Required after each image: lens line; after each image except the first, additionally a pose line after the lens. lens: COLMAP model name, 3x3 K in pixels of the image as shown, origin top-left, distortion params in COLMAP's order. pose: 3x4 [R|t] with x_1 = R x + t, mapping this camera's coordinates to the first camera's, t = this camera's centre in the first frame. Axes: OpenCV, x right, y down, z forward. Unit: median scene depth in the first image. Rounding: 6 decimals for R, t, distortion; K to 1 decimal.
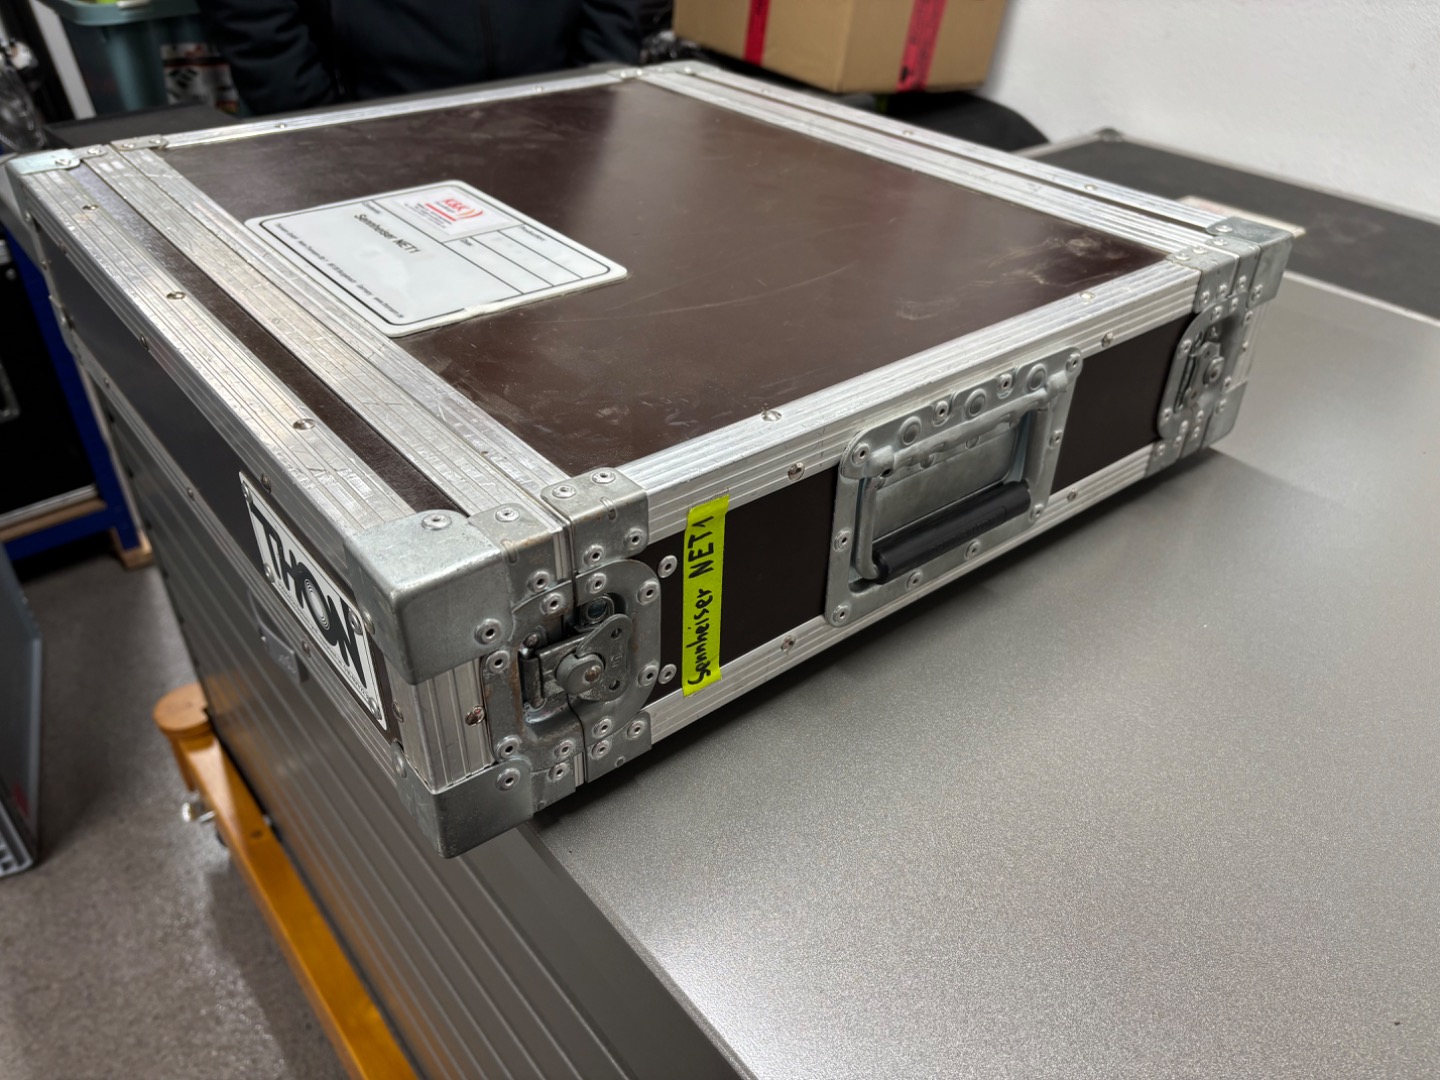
lens RADIAL K [[1102.4, 0, 715.7], [0, 1102.4, 536.6], [0, 0, 1]] dist [0.032509, -0.044325]
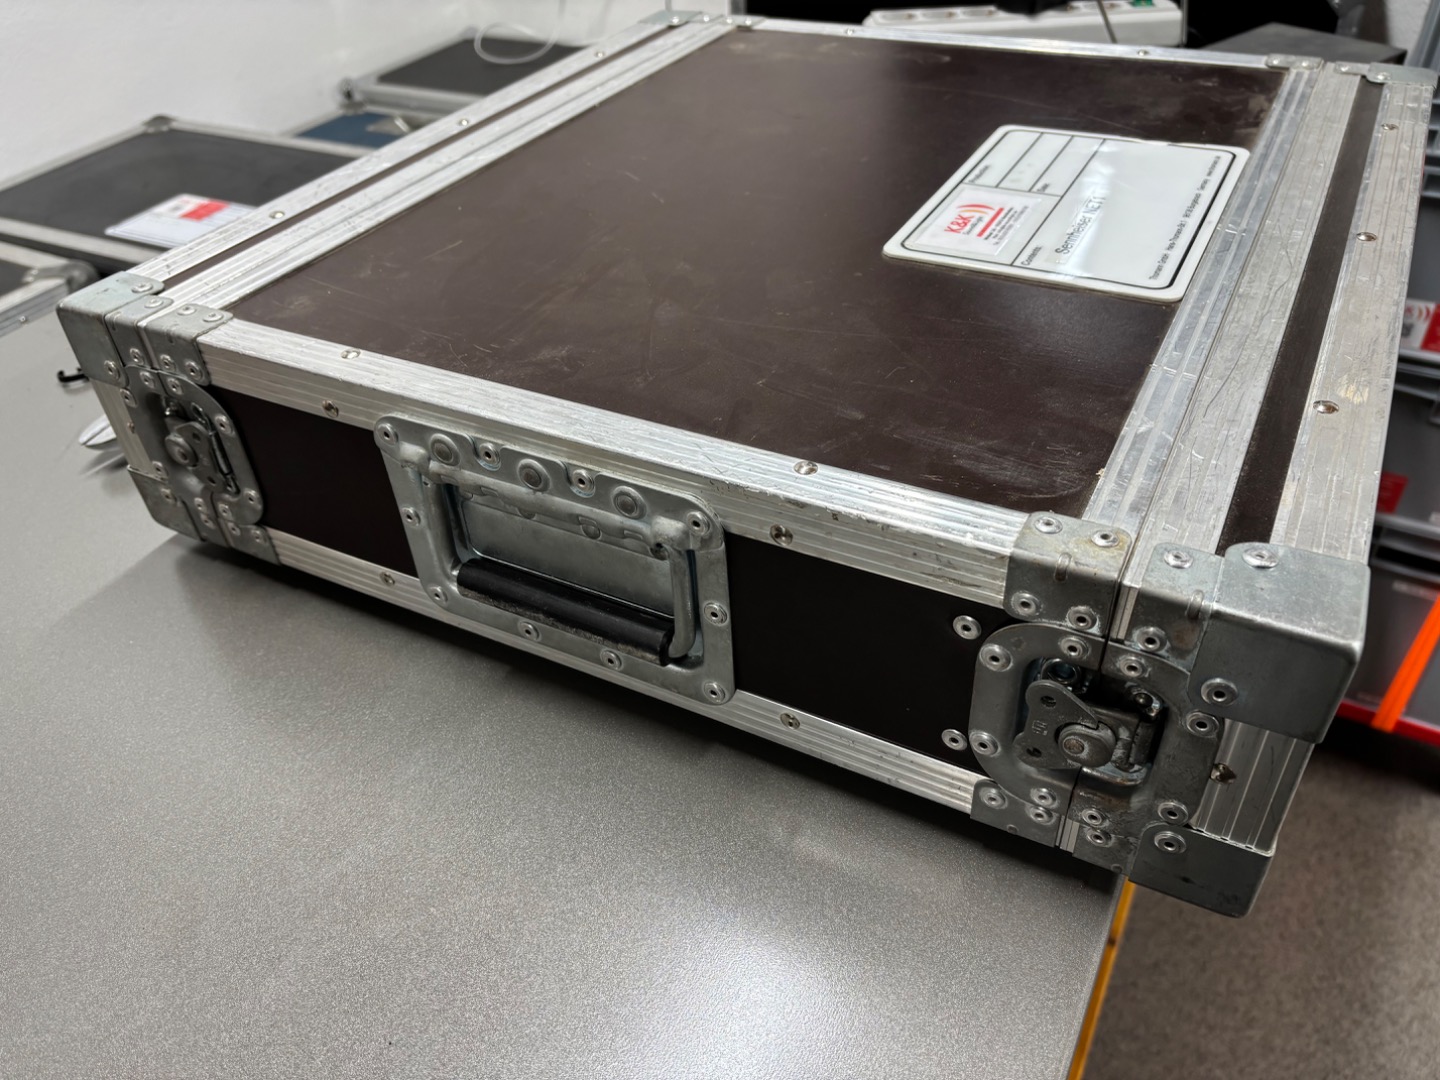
lens RADIAL K [[1102.4, 0, 722.9], [0, 1102.4, 549.3], [0, 0, 1]] dist [0.032509, -0.044325]
pose [[-0.397949, -0.566044, 0.721963, -0.942670], [0.560352, 0.473130, 0.679819, -0.887784], [-0.726390, 0.675086, 0.128902, 1.255260]]
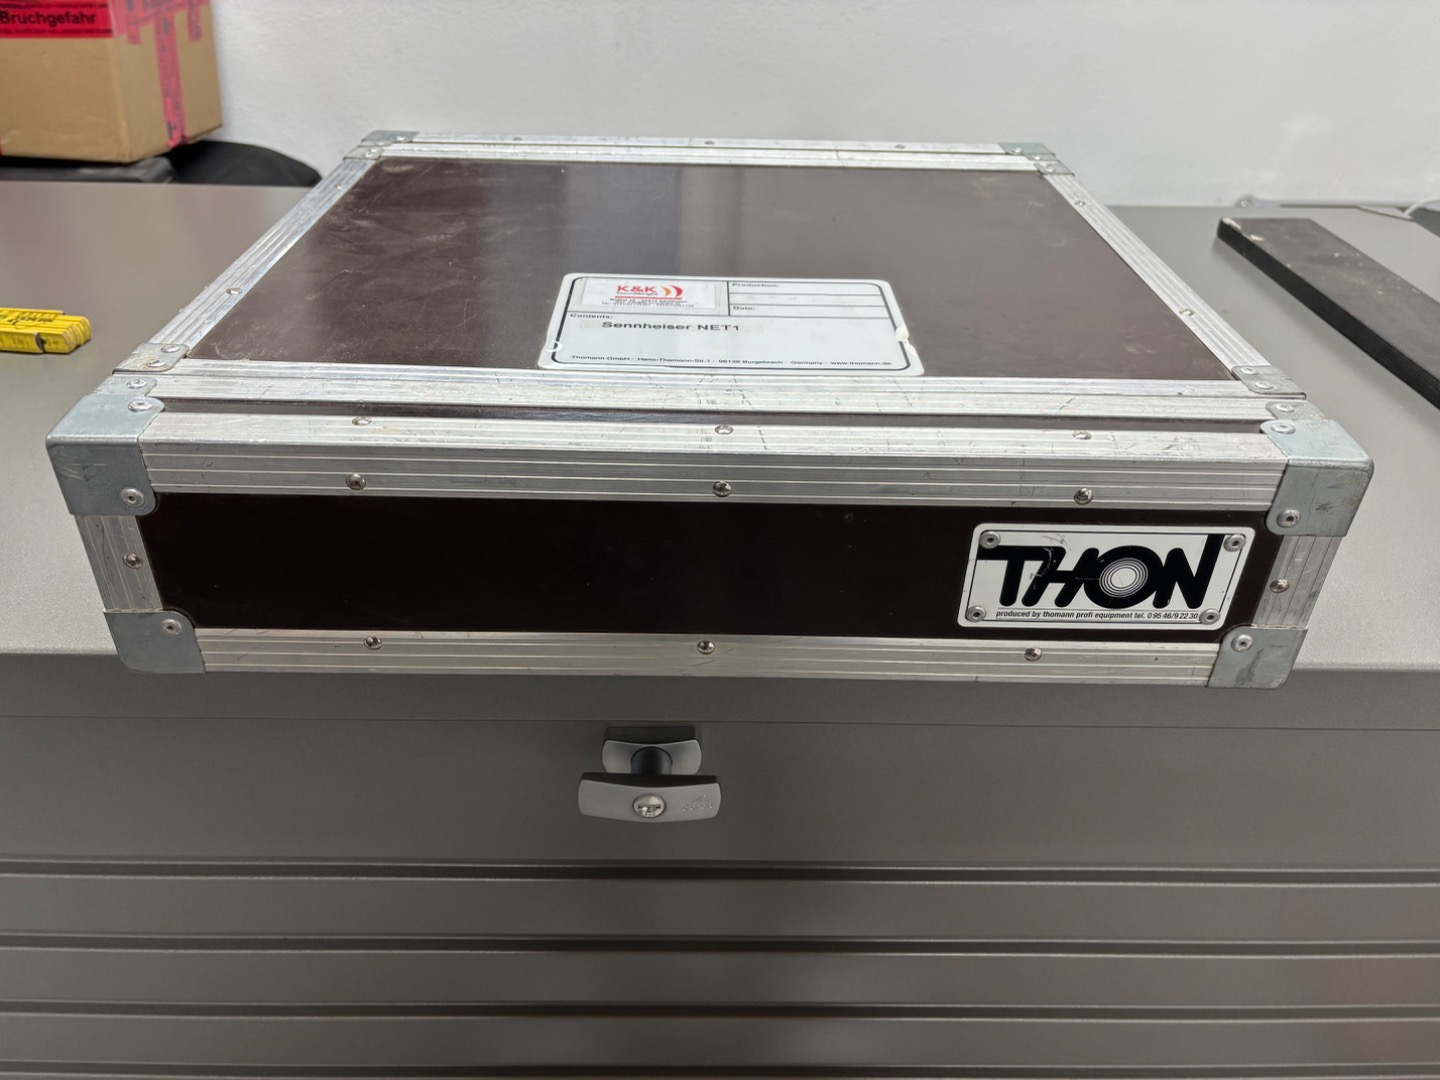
lens RADIAL K [[1102.4, 0, 725.9], [0, 1102.4, 536.1], [0, 0, 1]] dist [0.032509, -0.044325]
pose [[0.603874, -0.430035, 0.671123, -0.983258], [0.435901, 0.883087, 0.173632, -0.257780], [-0.667328, 0.187692, 0.720726, 0.312921]]
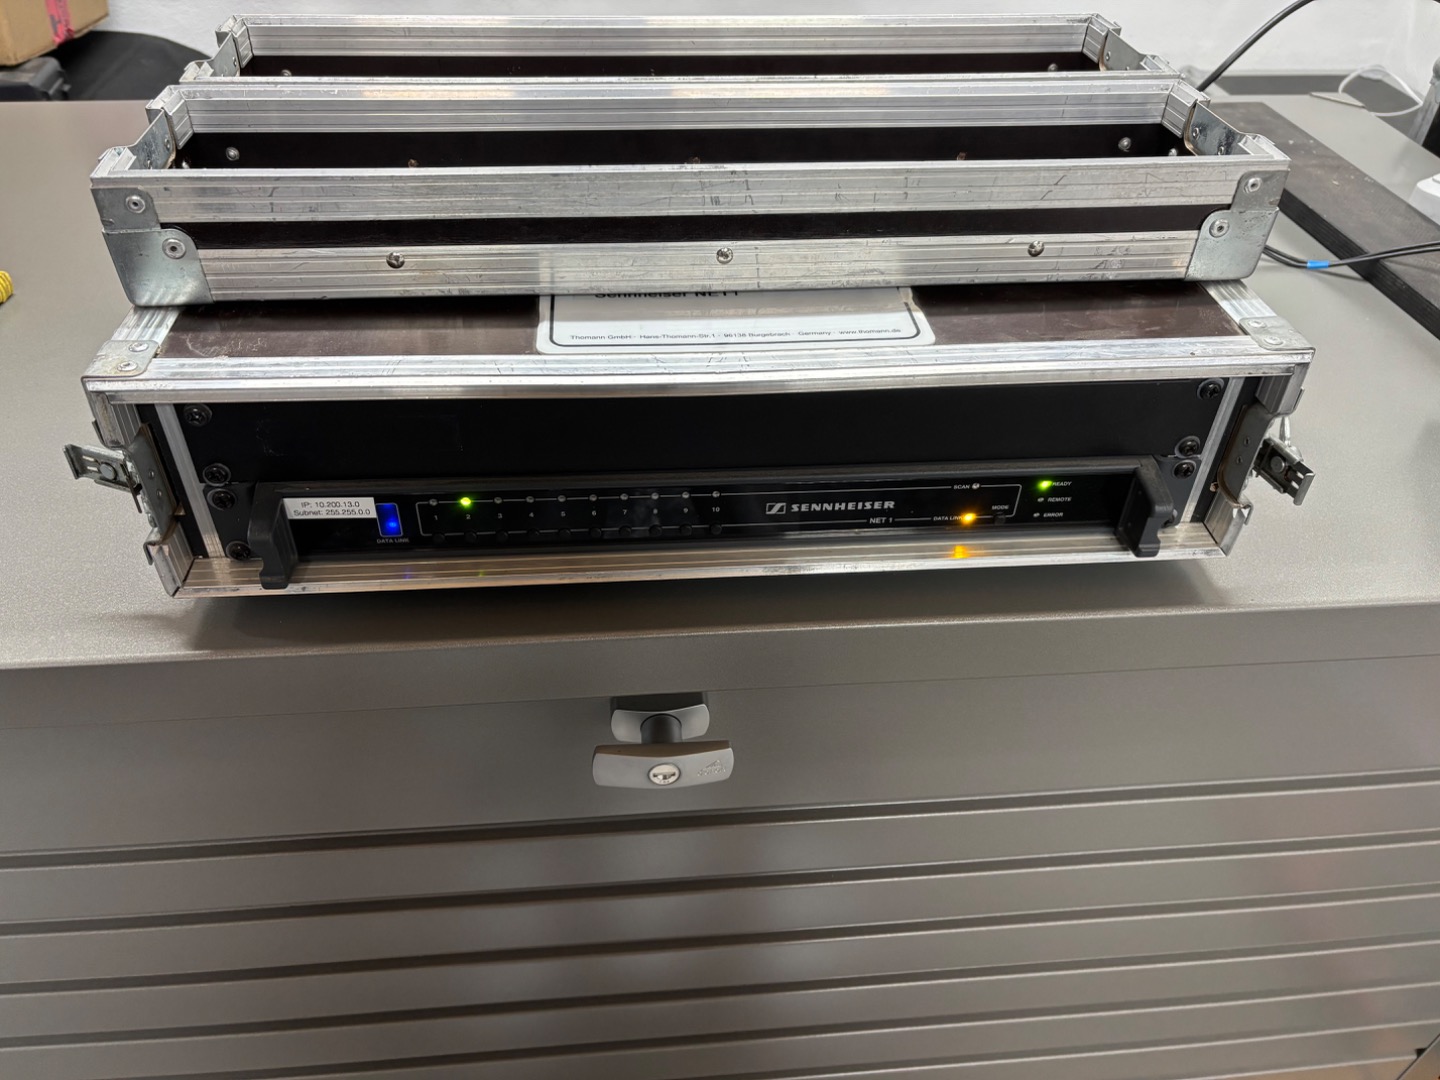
lens RADIAL K [[1102.4, 0, 723.8], [0, 1102.4, 531.5], [0, 0, 1]] dist [0.032509, -0.044325]
pose [[0.541241, -0.530036, 0.652779, -0.968606], [0.459669, 0.836554, 0.298129, -0.358926], [-0.704104, 0.138703, 0.696419, 0.356804]]
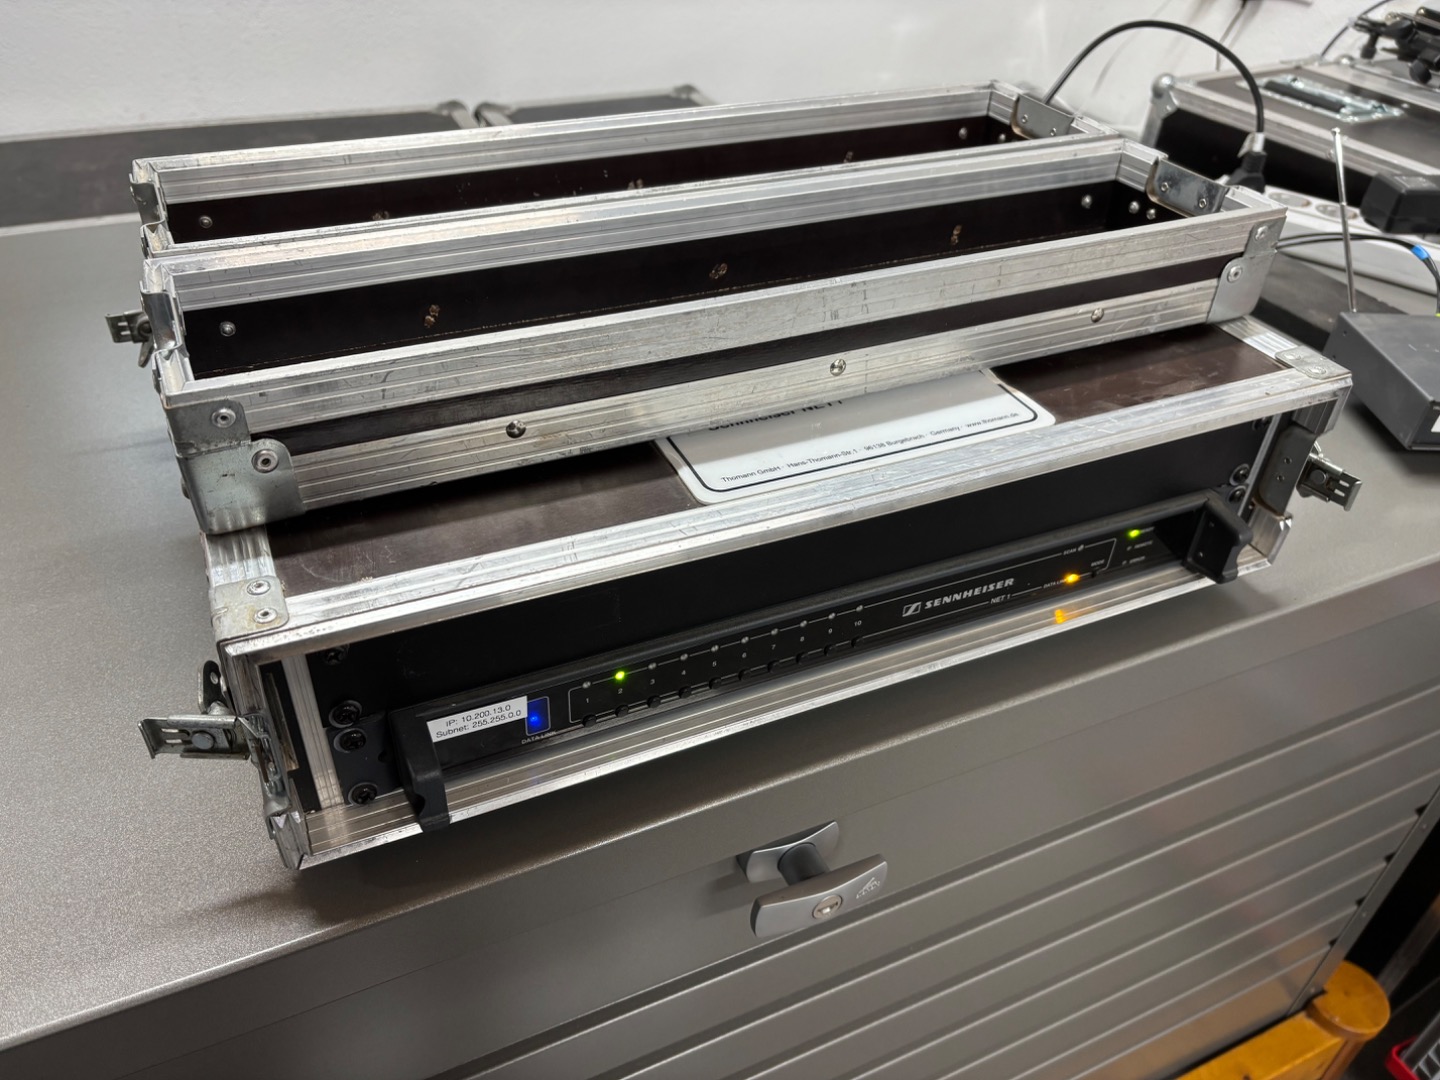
lens RADIAL K [[1102.4, 0, 724.3], [0, 1102.4, 529.3], [0, 0, 1]] dist [0.032509, -0.044325]
pose [[0.226856, -0.584864, 0.778762, -1.032552], [0.515495, 0.750526, 0.413492, -0.583208], [-0.826318, 0.307645, 0.471756, 0.648475]]
